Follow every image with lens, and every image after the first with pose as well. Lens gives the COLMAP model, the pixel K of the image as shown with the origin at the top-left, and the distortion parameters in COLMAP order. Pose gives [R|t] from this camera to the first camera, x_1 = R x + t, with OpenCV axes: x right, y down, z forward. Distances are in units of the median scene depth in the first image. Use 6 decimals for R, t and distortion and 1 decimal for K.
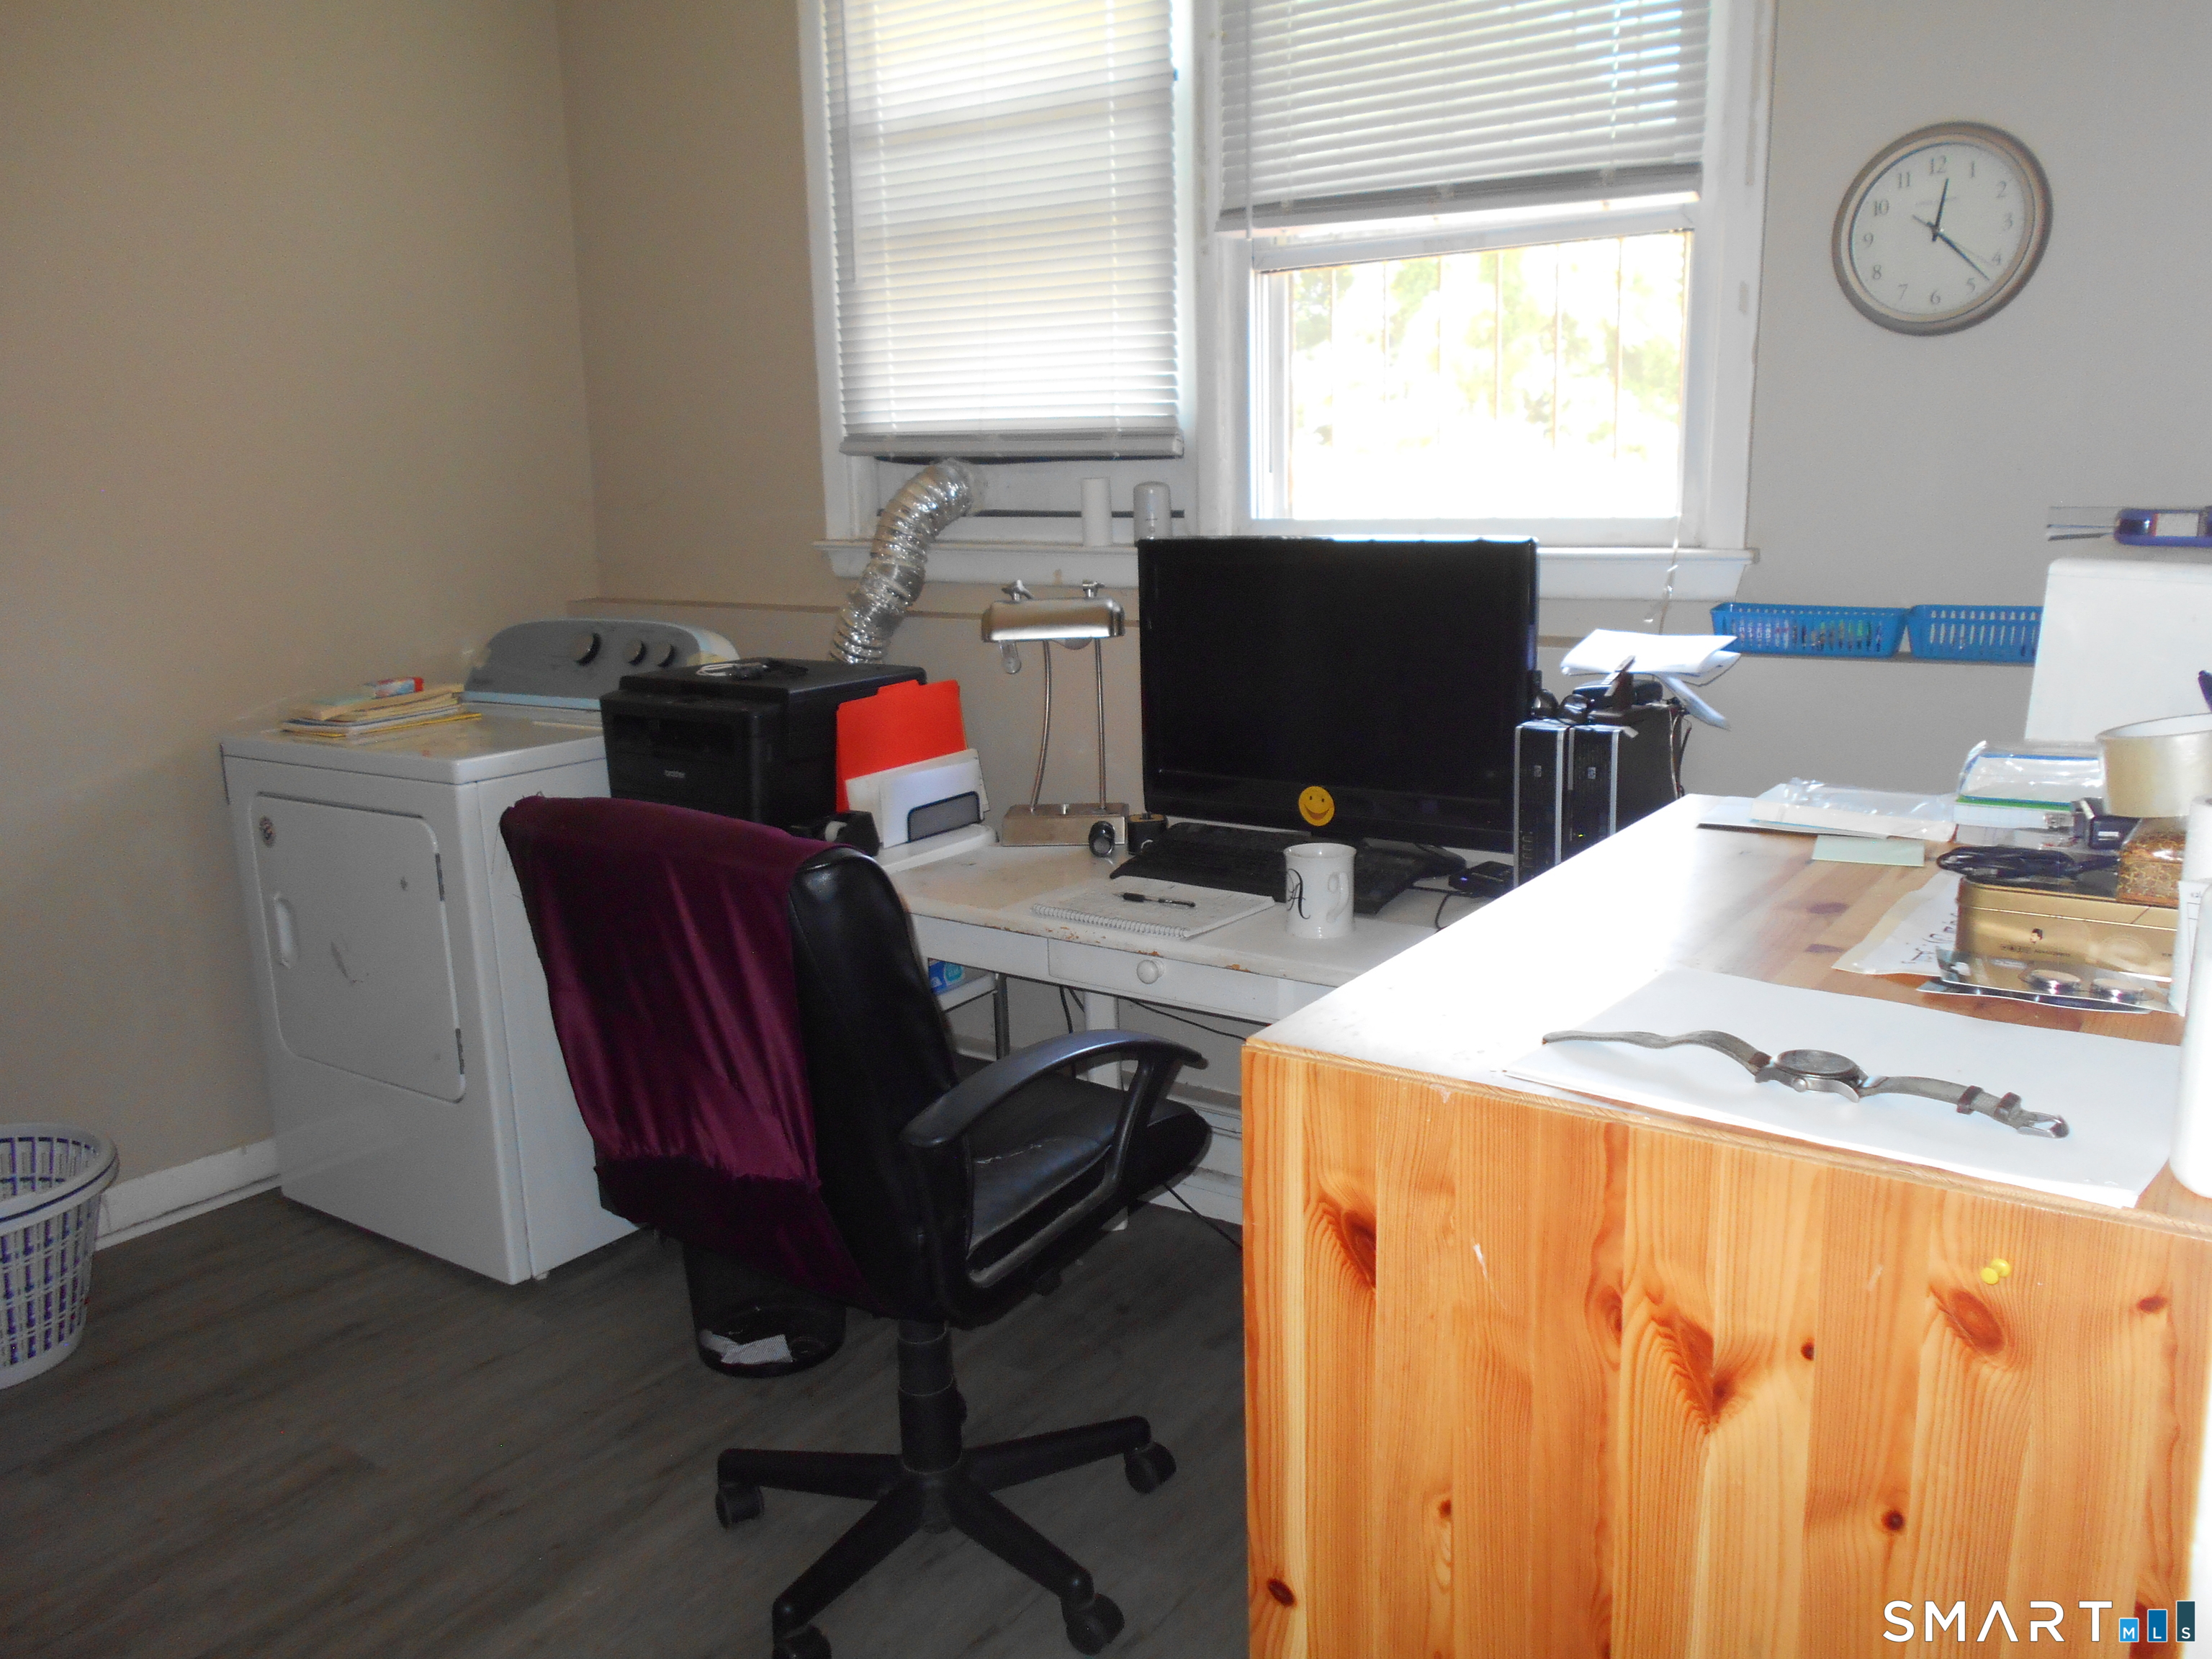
lens RADIAL K [[1608.3, 0, 1106.0], [0, 1608.3, 829.5], [0, 0, 1]] dist [0.001795, 0.002626]
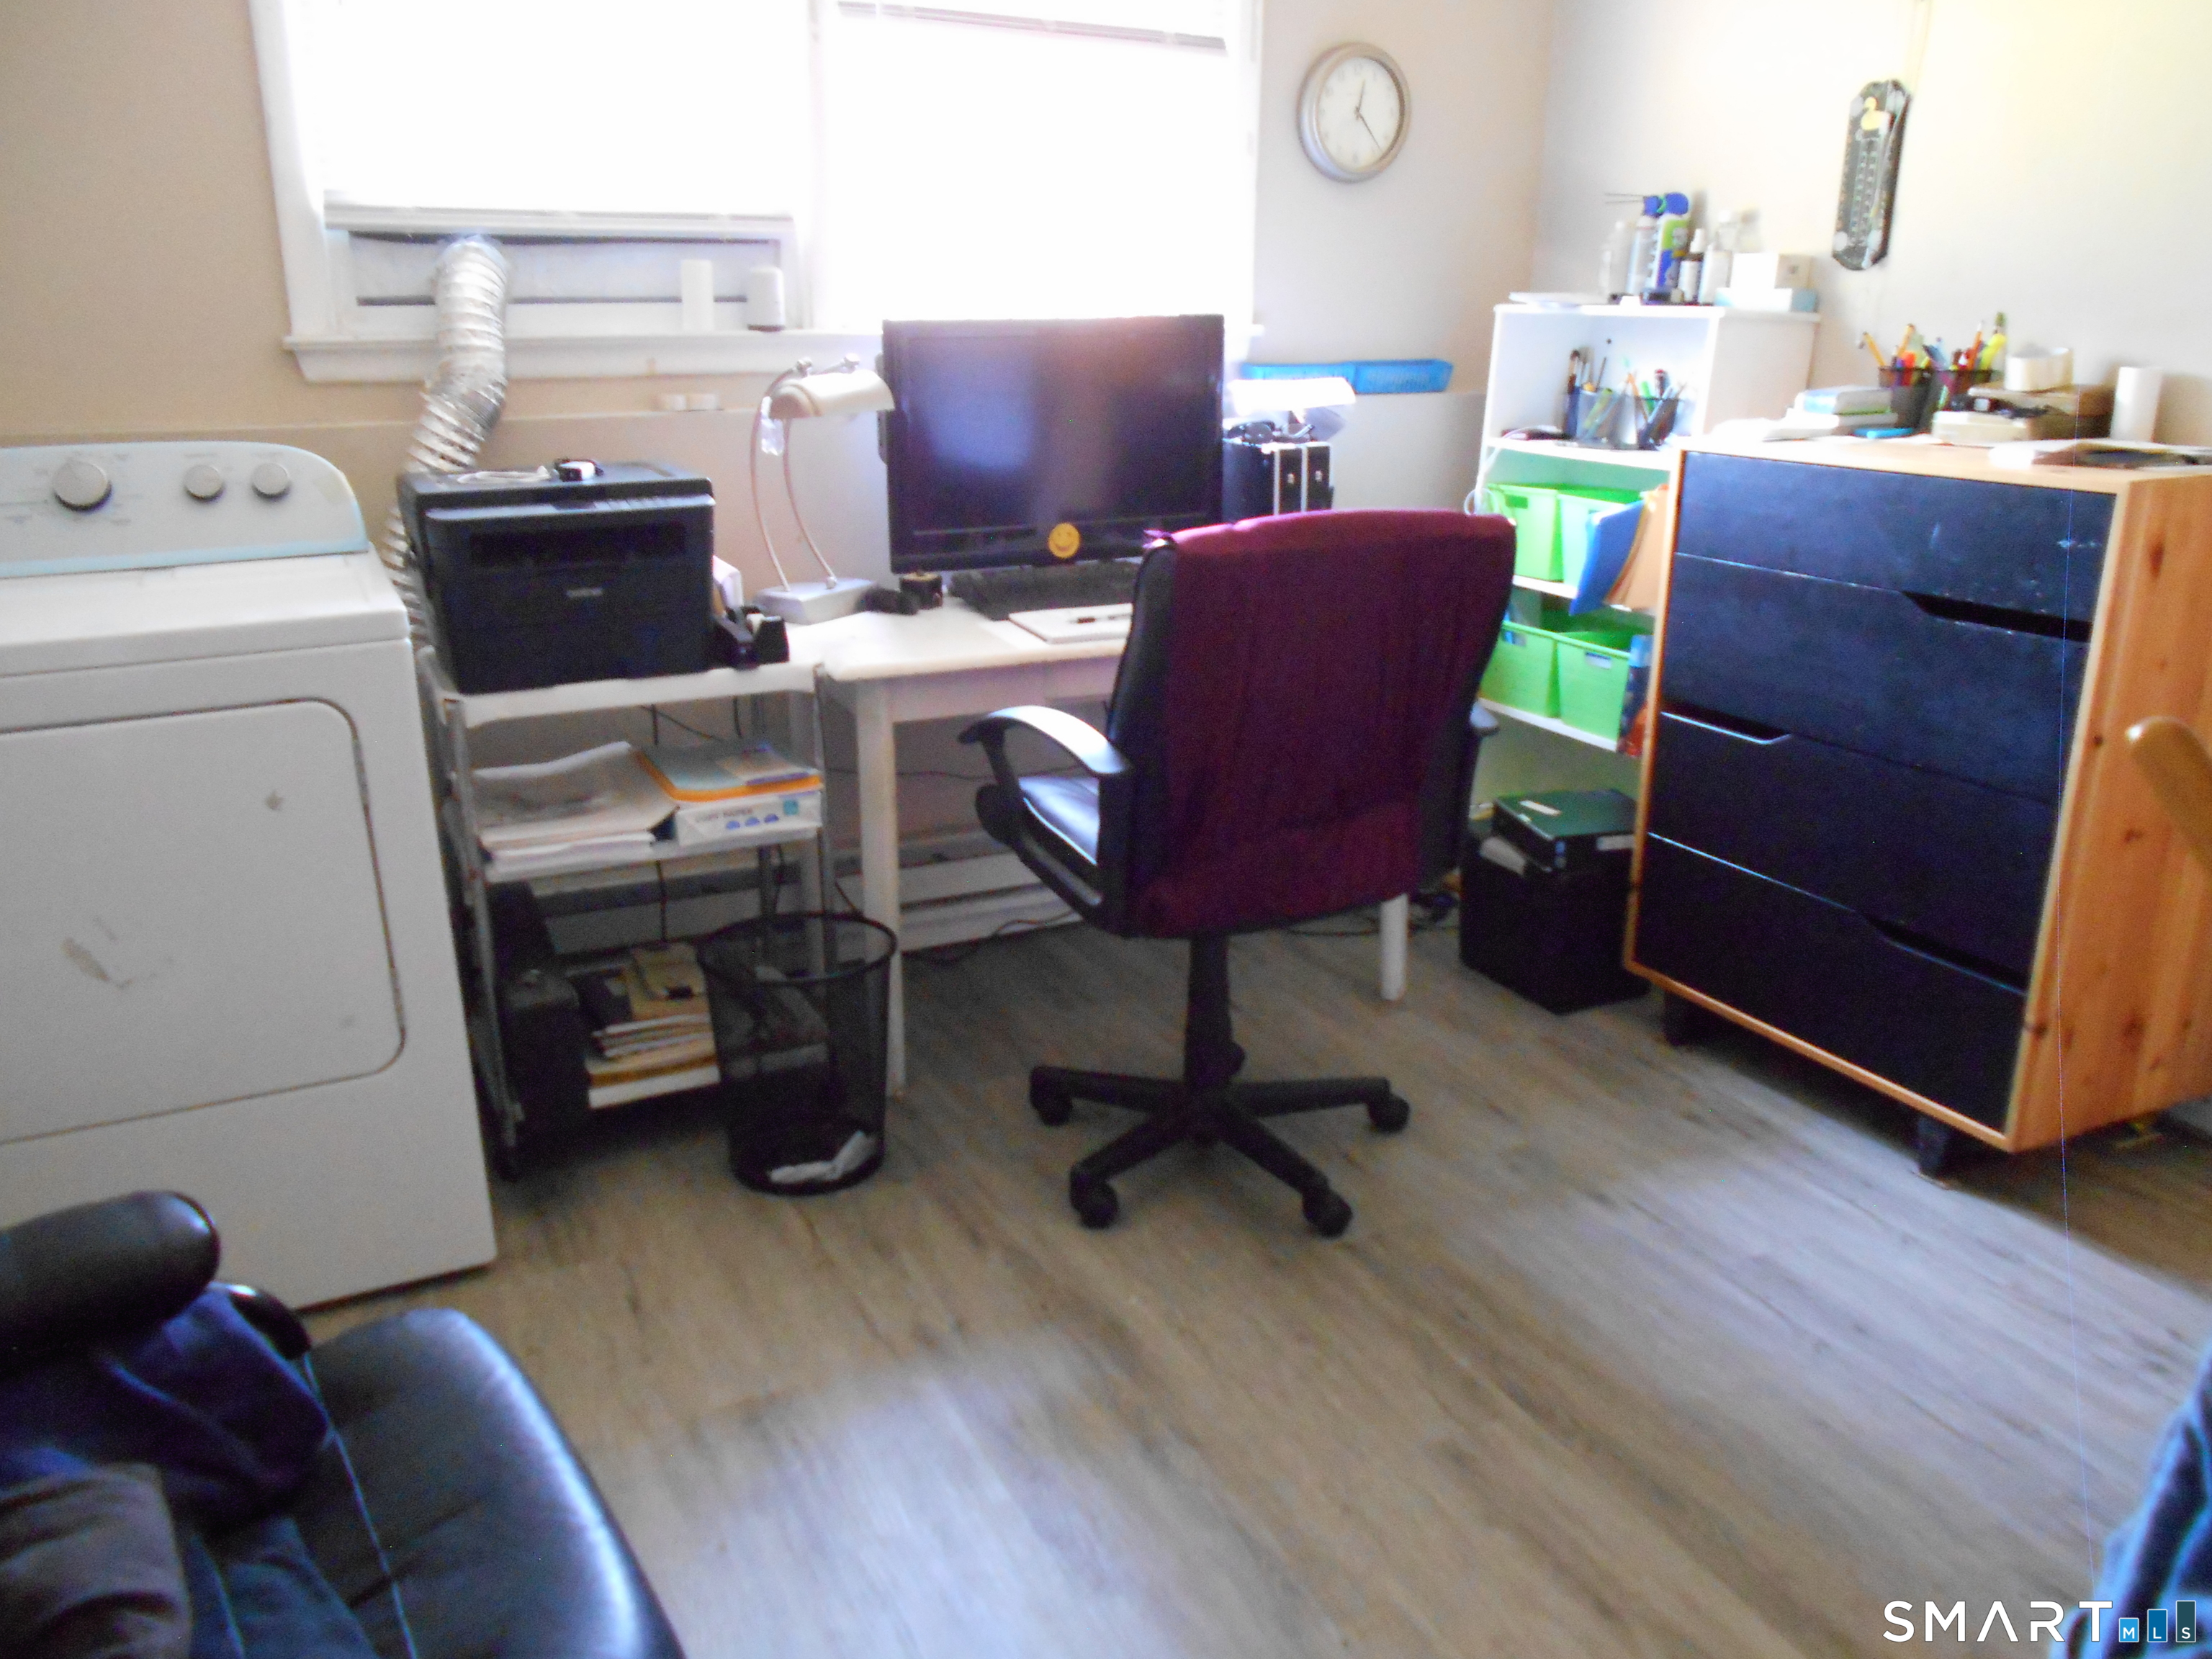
lens RADIAL K [[1608.3, 0, 1106.0], [0, 1608.3, 829.5], [0, 0, 1]] dist [0.001795, 0.002626]
pose [[0.517155, -0.248758, 0.818945, -1.013543], [0.177007, 0.967231, 0.182022, -0.022771], [-0.837388, 0.050825, 0.544240, 0.363935]]
